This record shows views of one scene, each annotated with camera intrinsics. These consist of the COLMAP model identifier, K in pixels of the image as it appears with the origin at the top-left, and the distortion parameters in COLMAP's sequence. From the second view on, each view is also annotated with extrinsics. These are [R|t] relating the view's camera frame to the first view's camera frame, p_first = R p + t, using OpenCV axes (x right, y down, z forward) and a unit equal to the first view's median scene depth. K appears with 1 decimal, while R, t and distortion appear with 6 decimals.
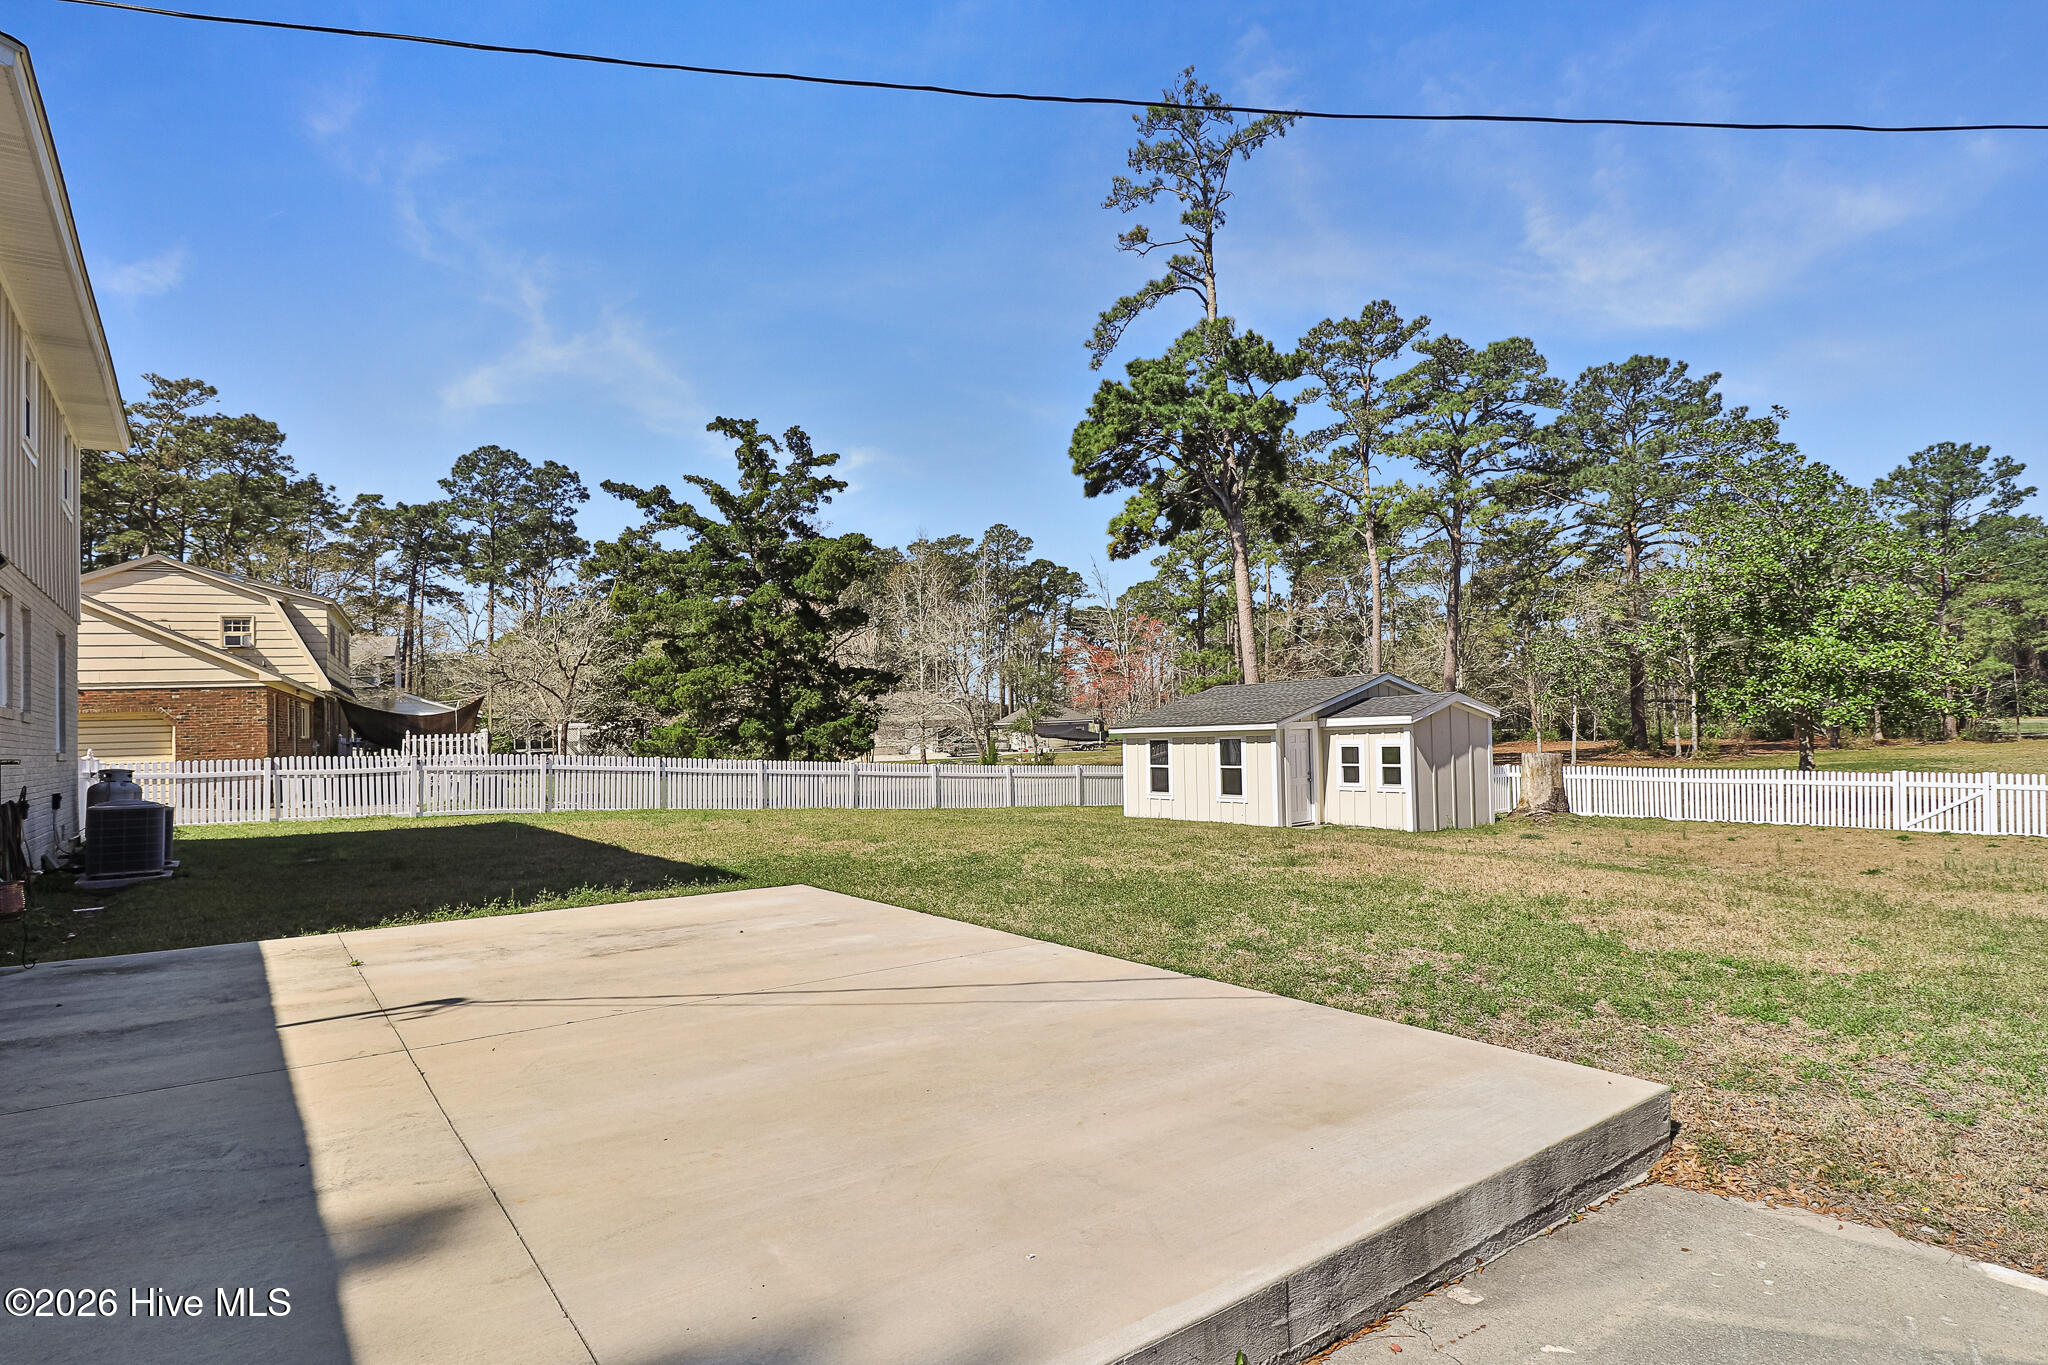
lens RADIAL K [[1190.3, 0, 1120.9], [0, 1190.3, 686.0], [0, 0, 1]] dist [-0.004457, -0.015145]
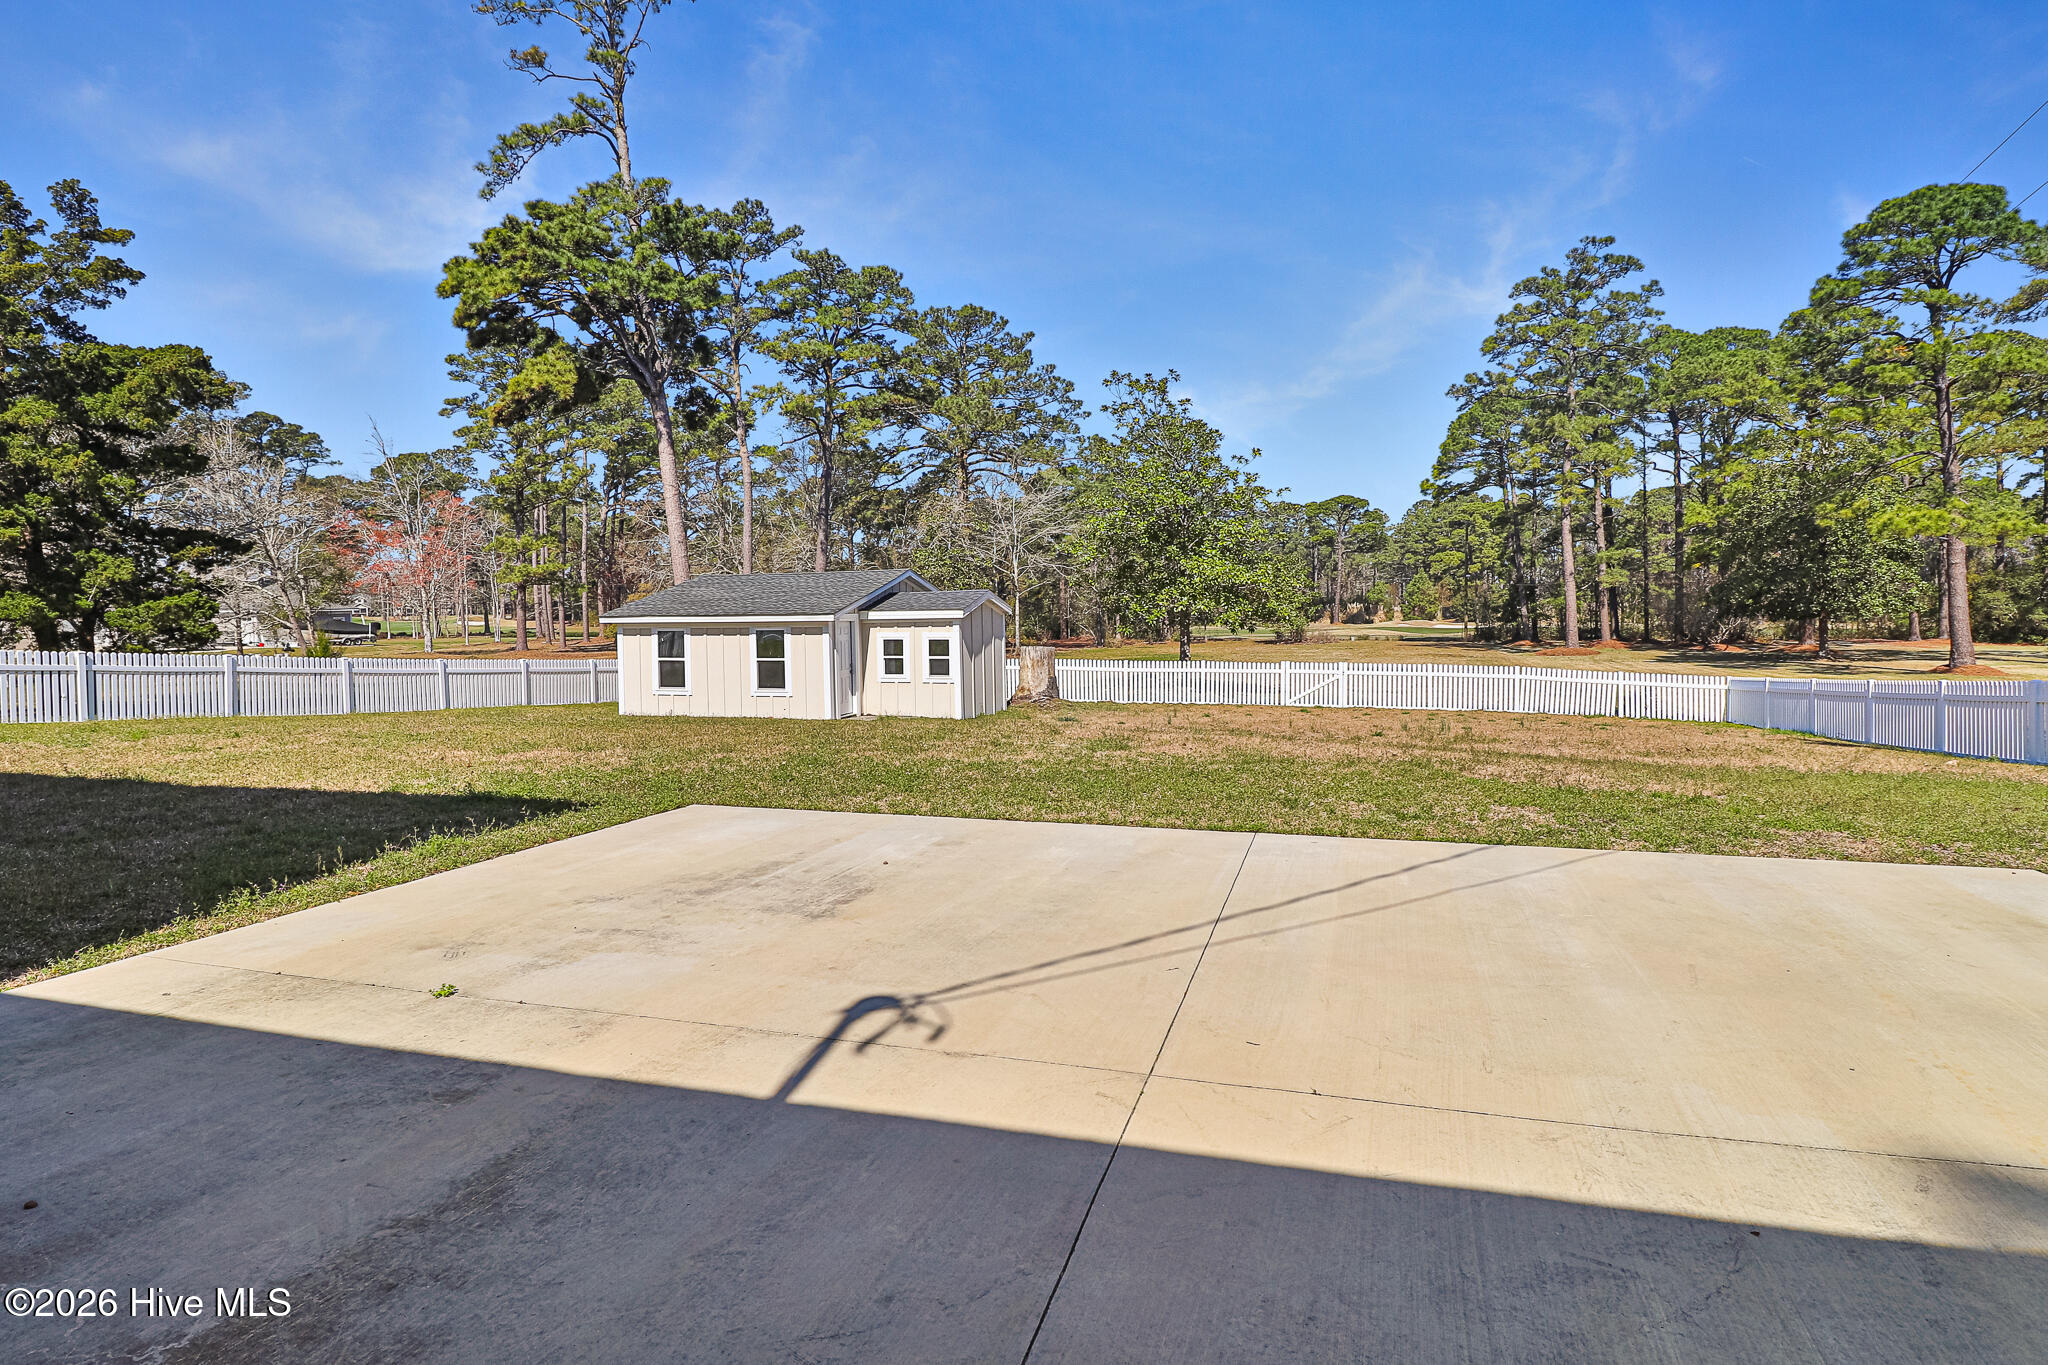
lens RADIAL K [[1115.8, 0, 1020.9], [0, 1115.8, 638.2], [0, 0, 1]] dist [0.000520, -0.013011]
pose [[0.792110, 0.011524, 0.610270, -0.214229], [-0.037424, 0.998858, 0.029713, 0.012135], [-0.609230, -0.046374, 0.791636, 0.120809]]
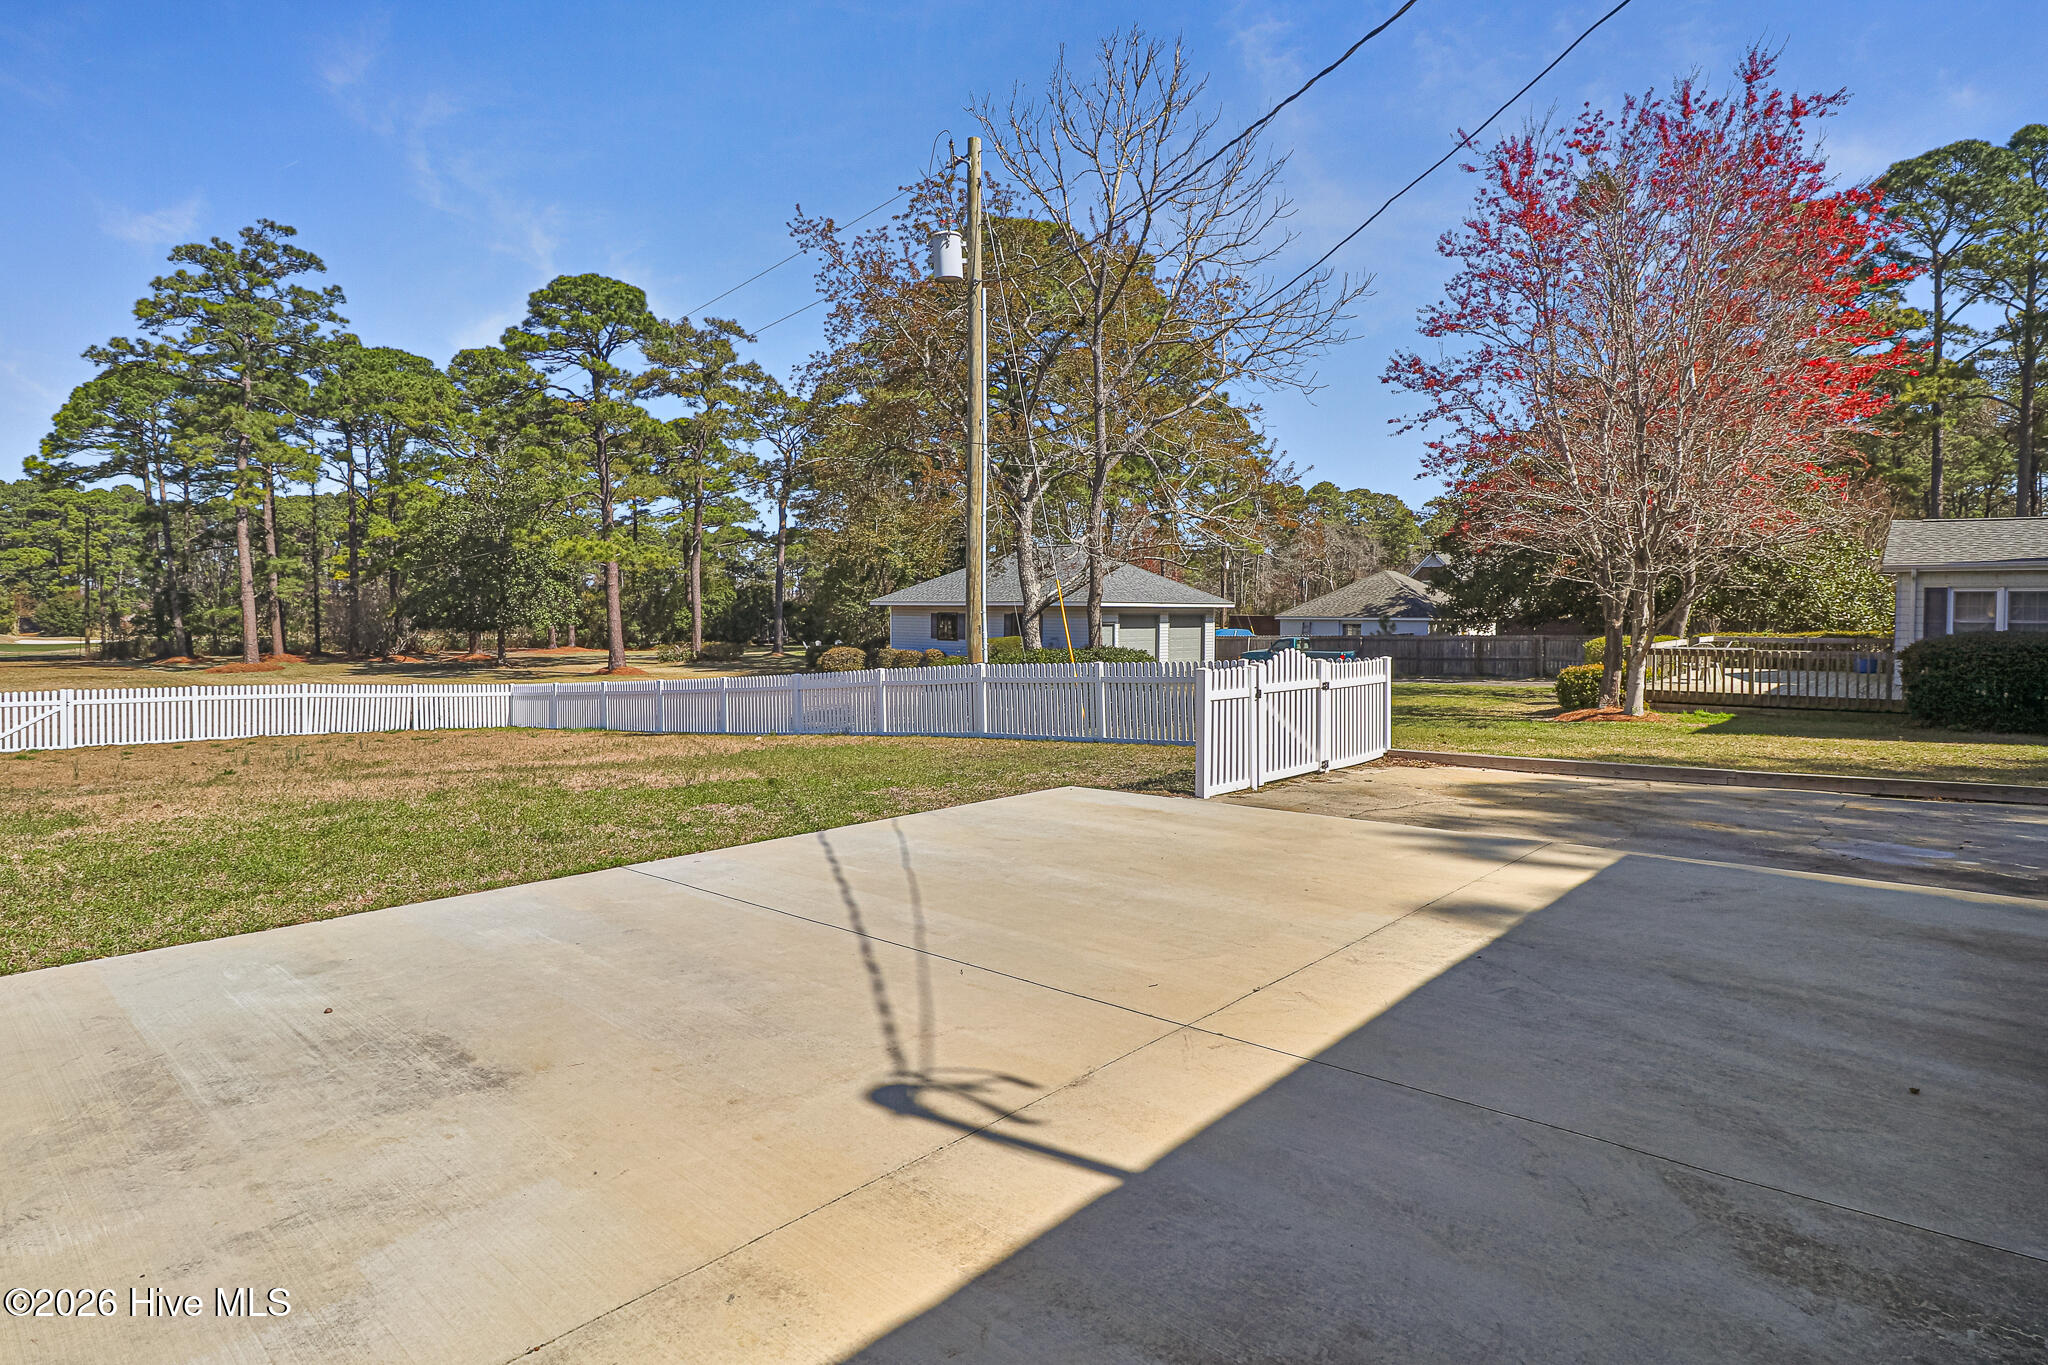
lens RADIAL K [[1115.8, 0, 1020.9], [0, 1115.8, 638.2], [0, 0, 1]] dist [0.000520, -0.013011]
pose [[-0.224089, 0.014454, 0.974461, -0.260927], [-0.022672, 0.999542, -0.020040, 0.017862], [-0.974305, -0.026583, -0.223659, 0.262004]]
